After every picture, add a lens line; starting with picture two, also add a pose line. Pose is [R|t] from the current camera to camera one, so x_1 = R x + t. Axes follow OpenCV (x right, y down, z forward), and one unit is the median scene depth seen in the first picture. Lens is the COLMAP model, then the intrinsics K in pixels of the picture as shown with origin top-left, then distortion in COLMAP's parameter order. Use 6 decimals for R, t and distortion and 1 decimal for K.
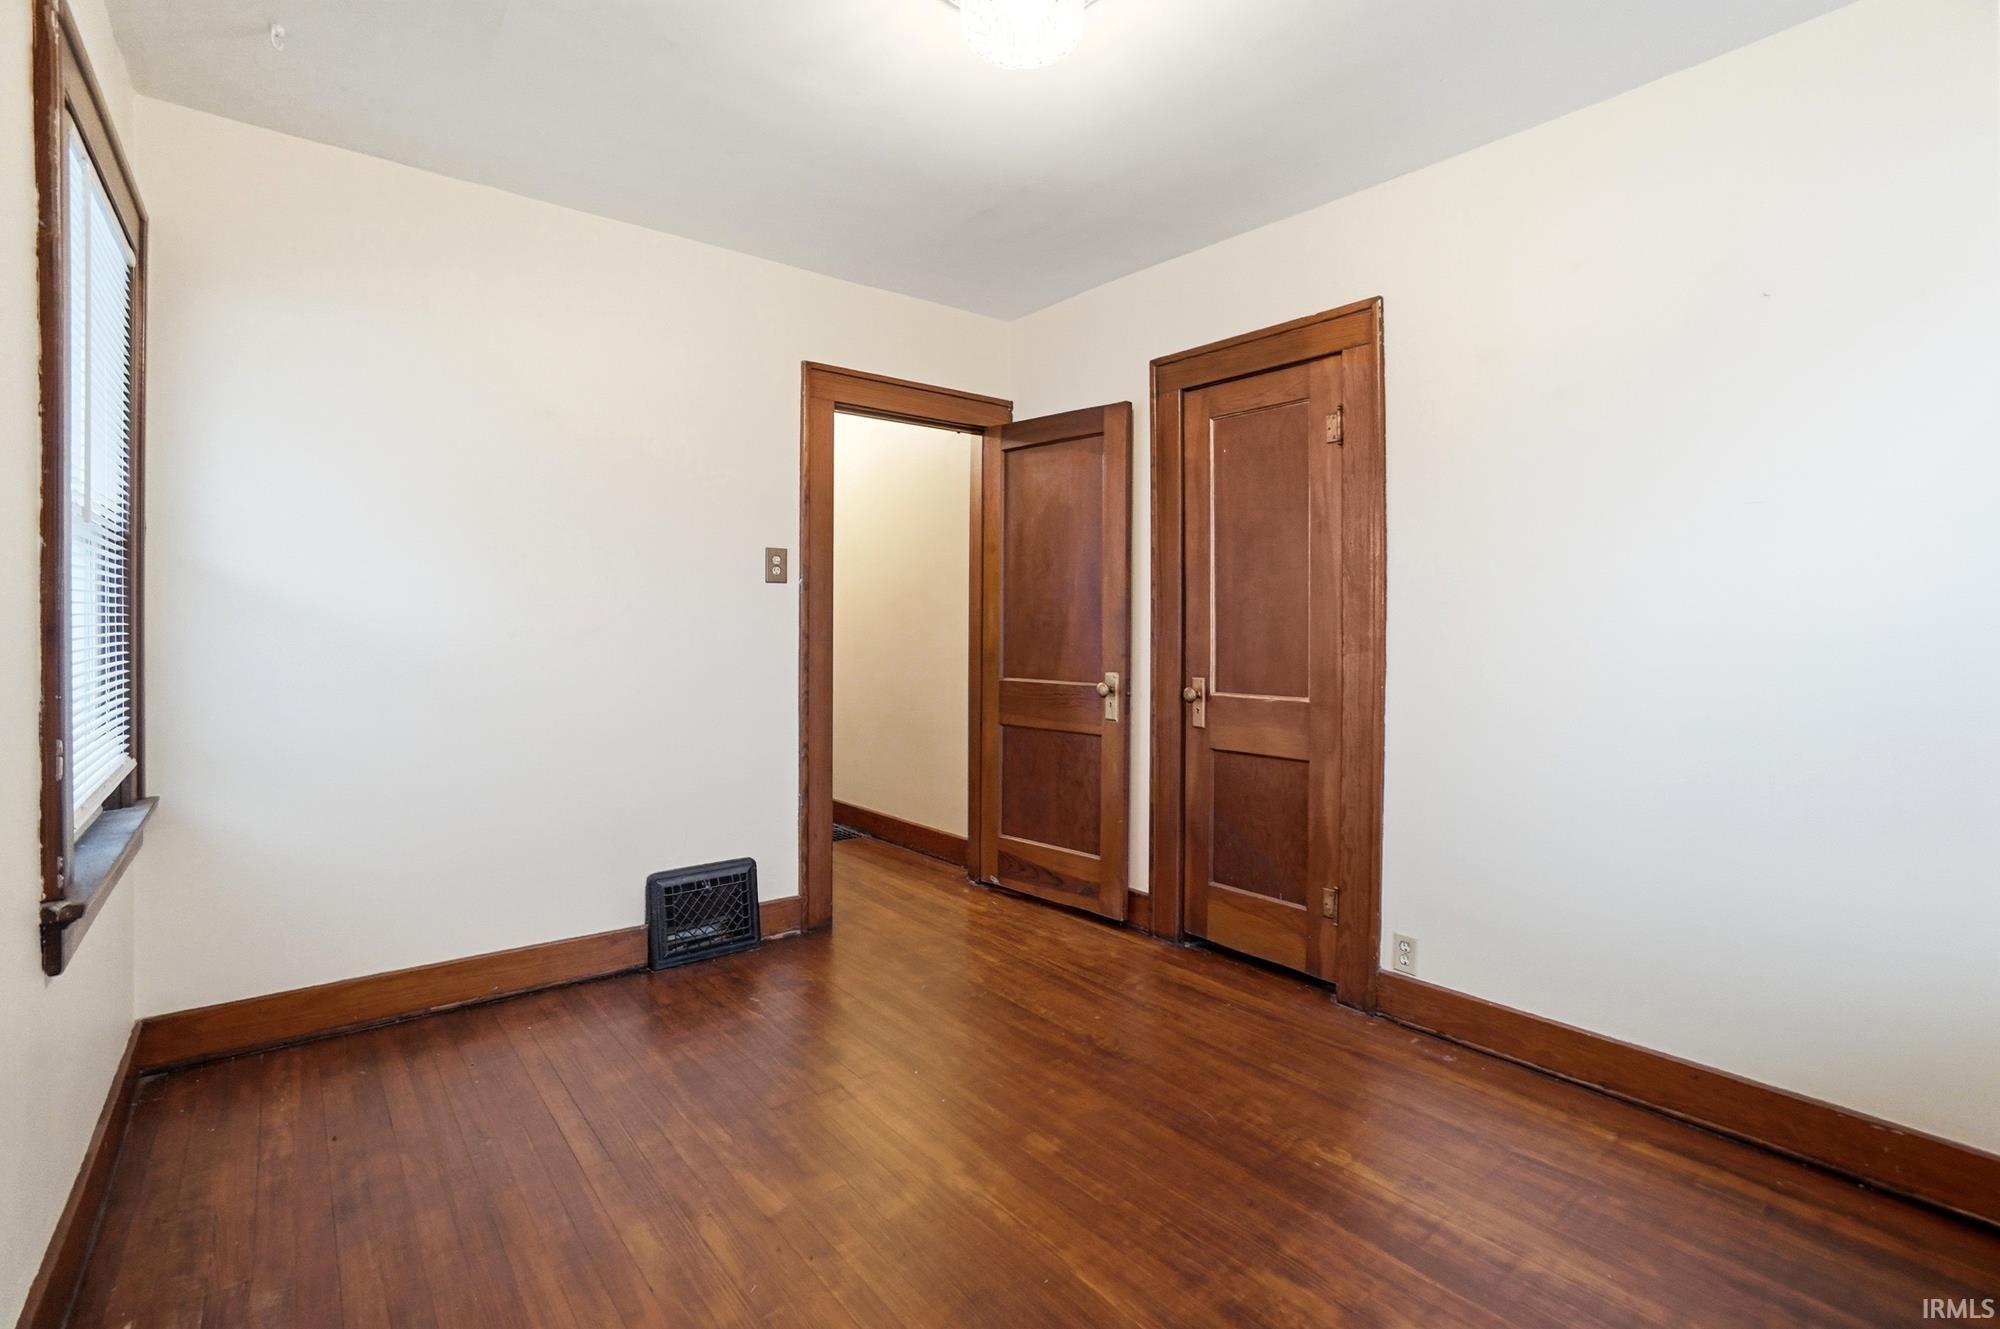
lens RADIAL K [[925.0, 0, 1000.7], [0, 925.0, 626.0], [0, 0, 1]] dist [0.019532, 0.000073]
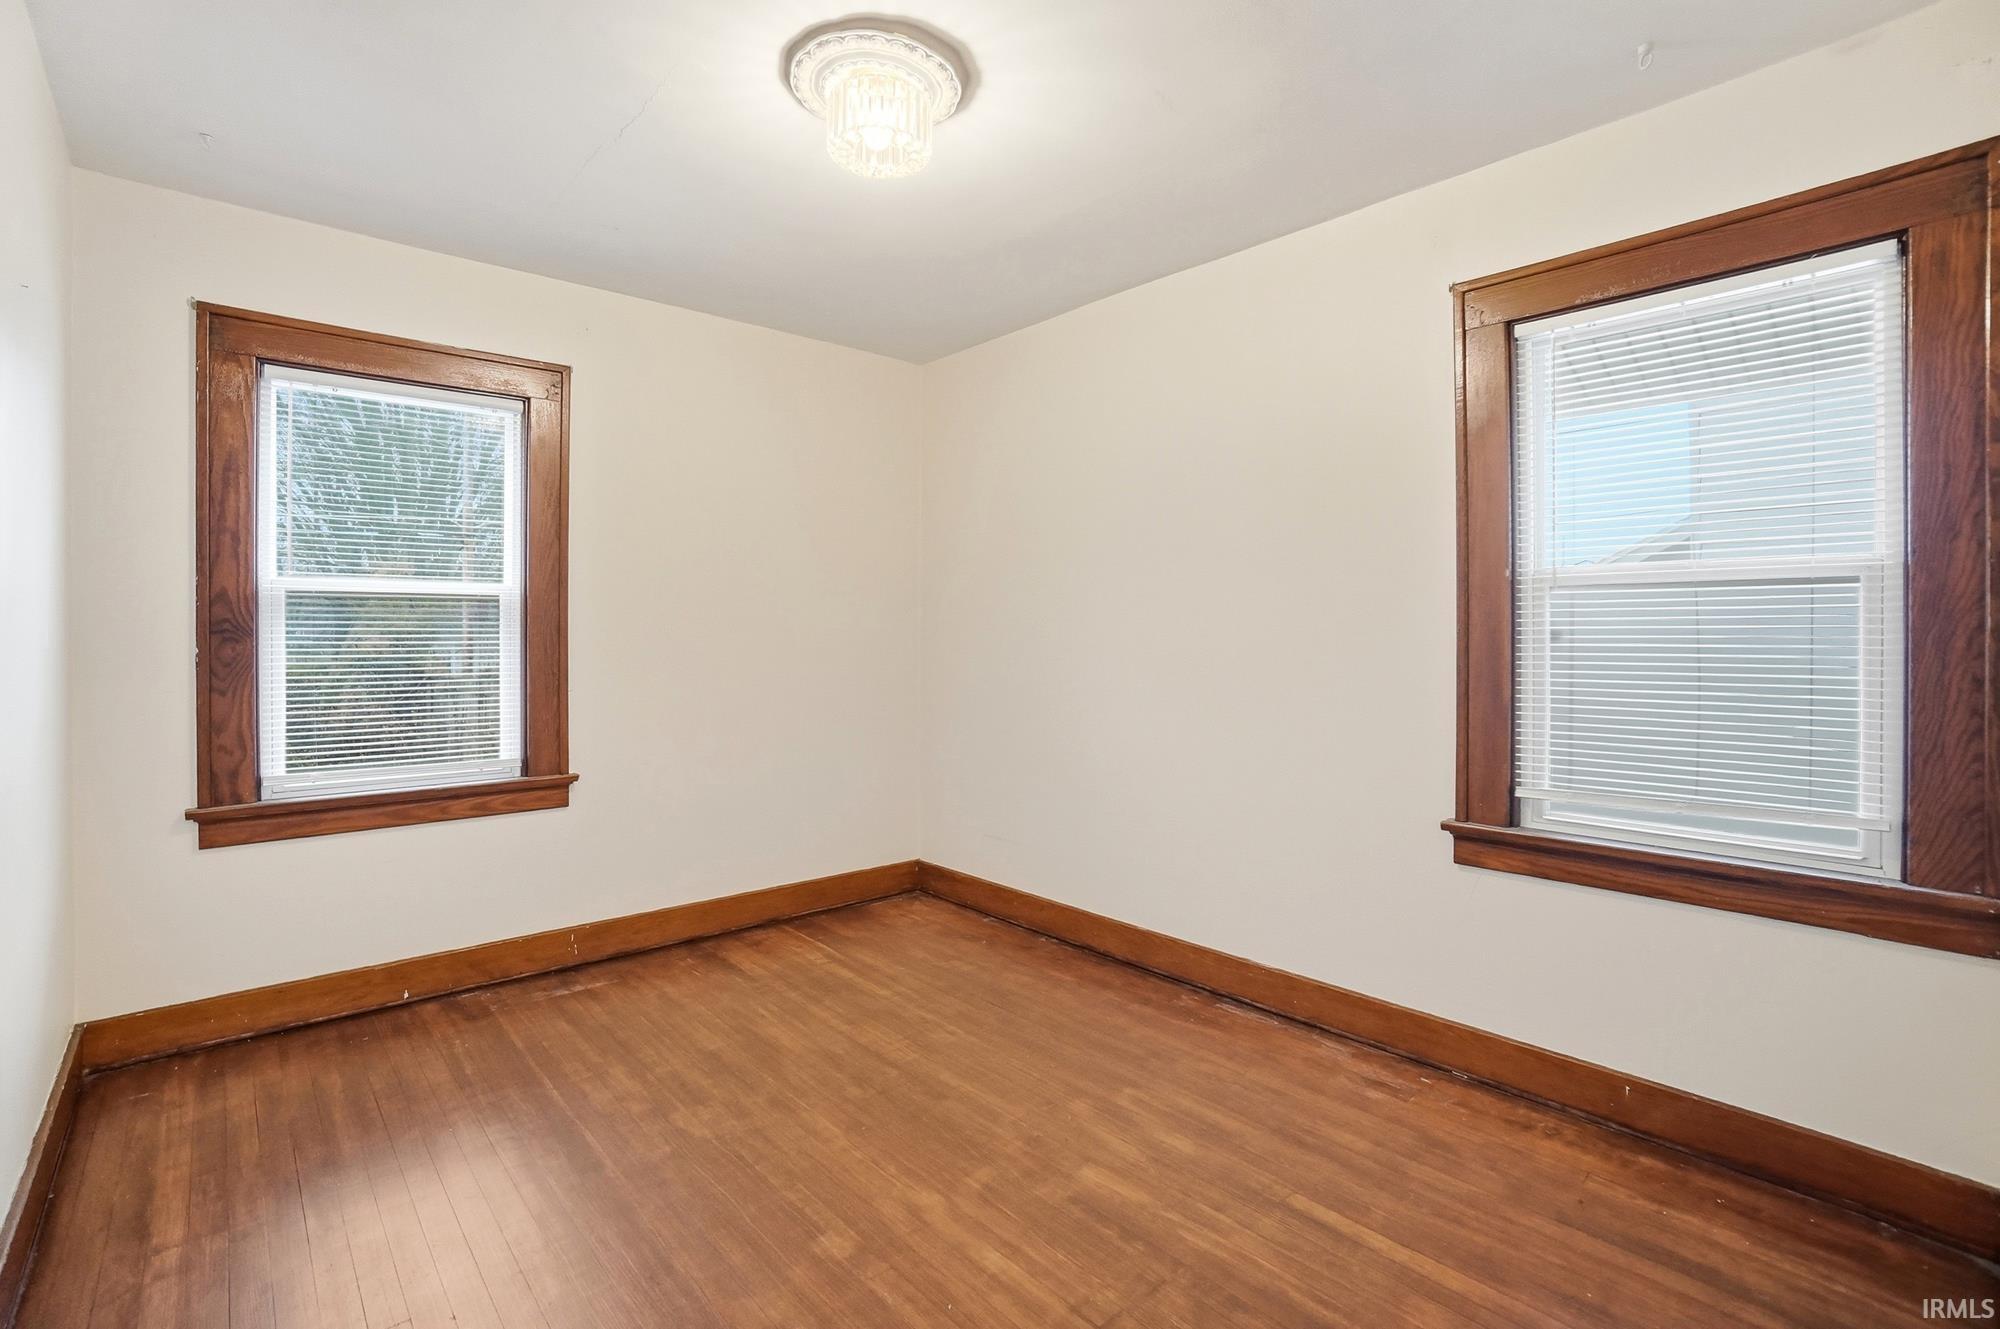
lens RADIAL K [[925.0, 0, 1000.7], [0, 925.0, 626.0], [0, 0, 1]] dist [0.019532, 0.000073]
pose [[-0.998993, -0.007460, -0.044239, -0.080738], [-0.007263, 0.999963, -0.004605, -0.038735], [0.044272, -0.004279, -0.999010, 2.199266]]
